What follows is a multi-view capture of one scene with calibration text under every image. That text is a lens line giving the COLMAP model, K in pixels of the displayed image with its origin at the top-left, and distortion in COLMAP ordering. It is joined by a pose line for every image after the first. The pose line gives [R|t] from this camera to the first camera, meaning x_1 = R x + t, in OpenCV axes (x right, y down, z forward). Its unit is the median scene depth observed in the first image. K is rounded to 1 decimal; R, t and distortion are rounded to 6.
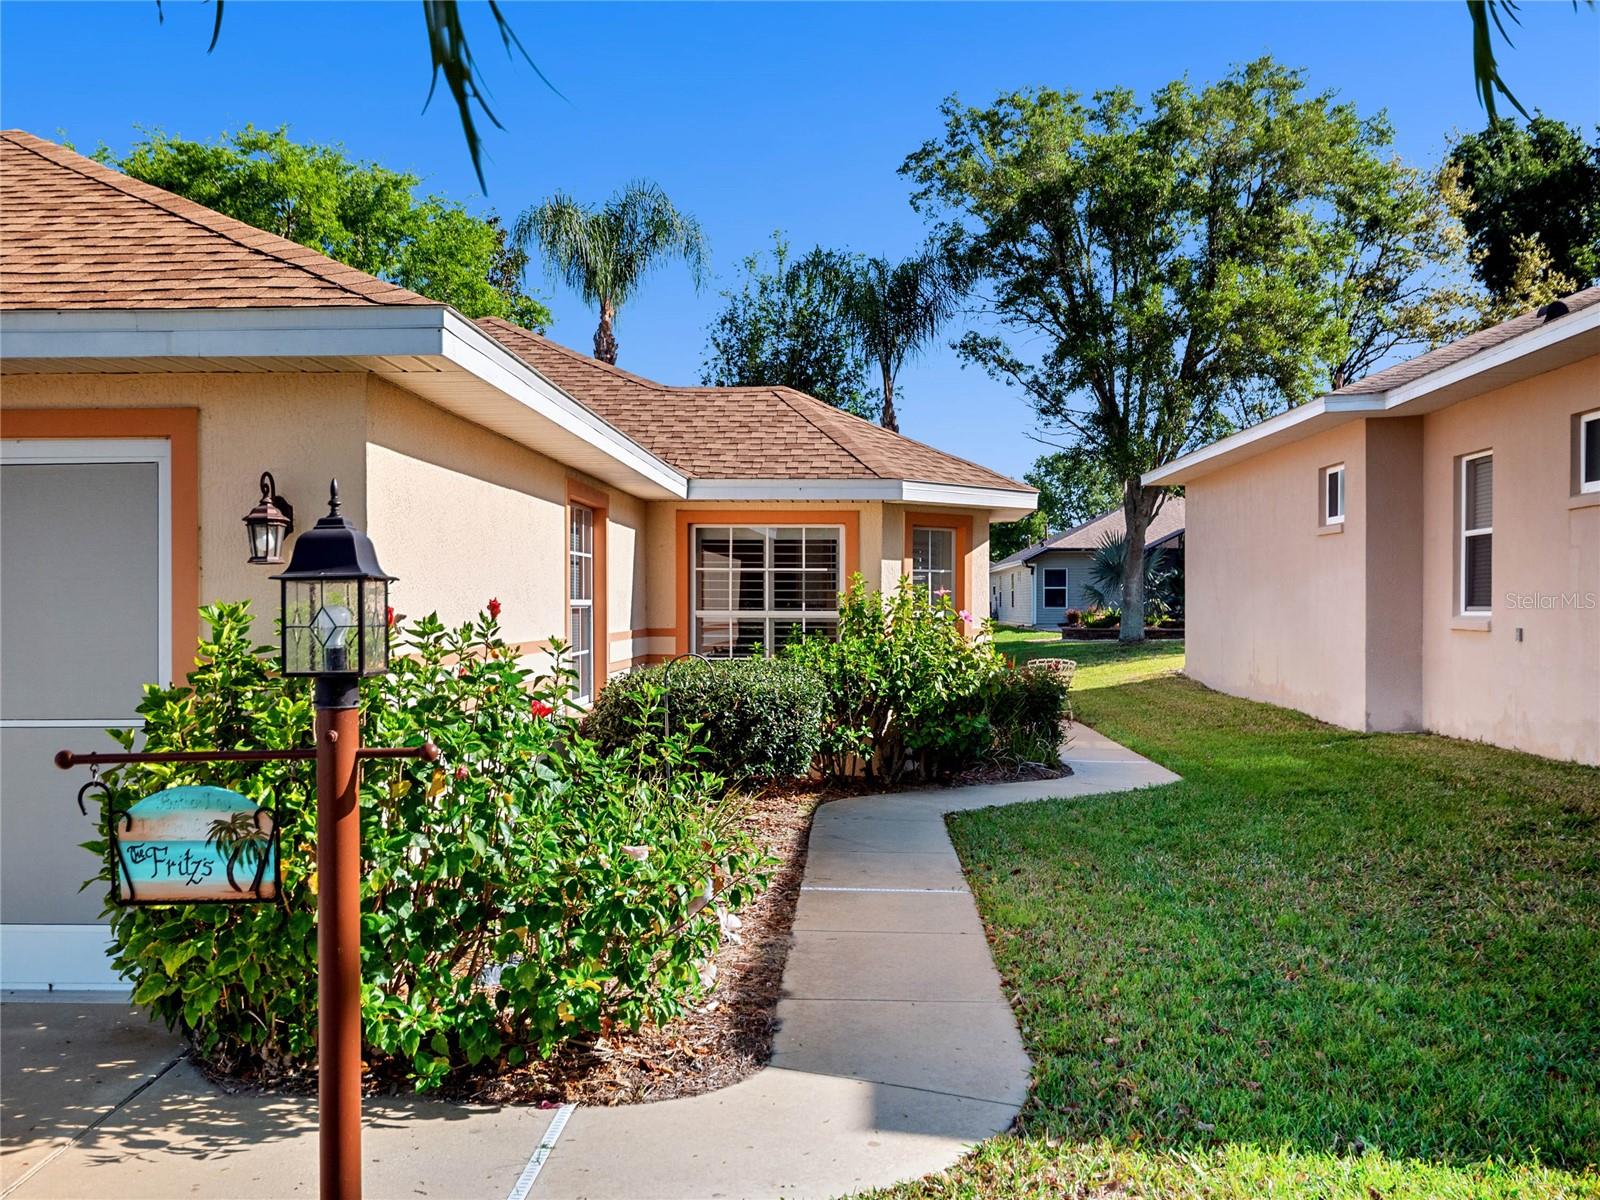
lens RADIAL K [[1498.9, 0, 809.0], [0, 1498.9, 597.2], [0, 0, 1]] dist [0.001087, -0.010143]
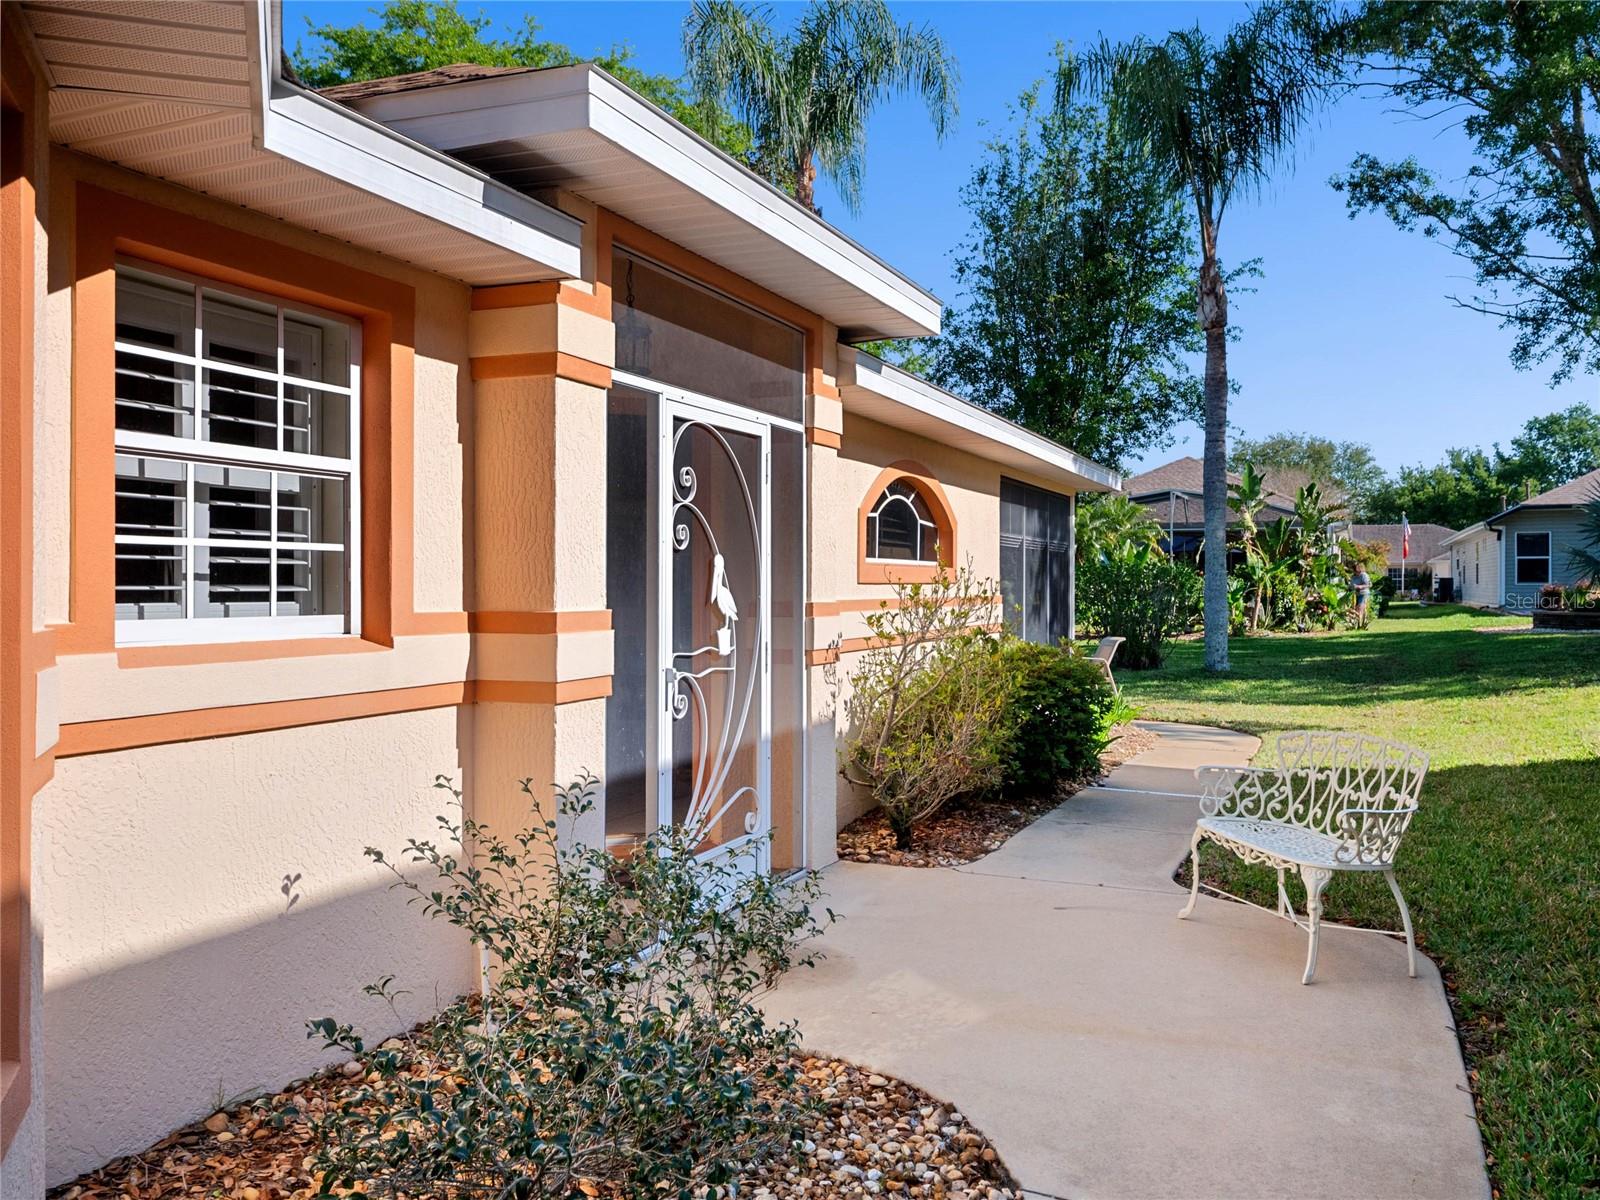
lens RADIAL K [[1293.8, 0, 798.8], [0, 1293.8, 582.4], [0, 0, 1]] dist [-0.009750, -0.005883]
pose [[0.931899, 0.000885, -0.362716, 0.089530], [0.000690, 0.999991, 0.004213, 0.005571], [0.362717, -0.004176, 0.931890, 0.421307]]
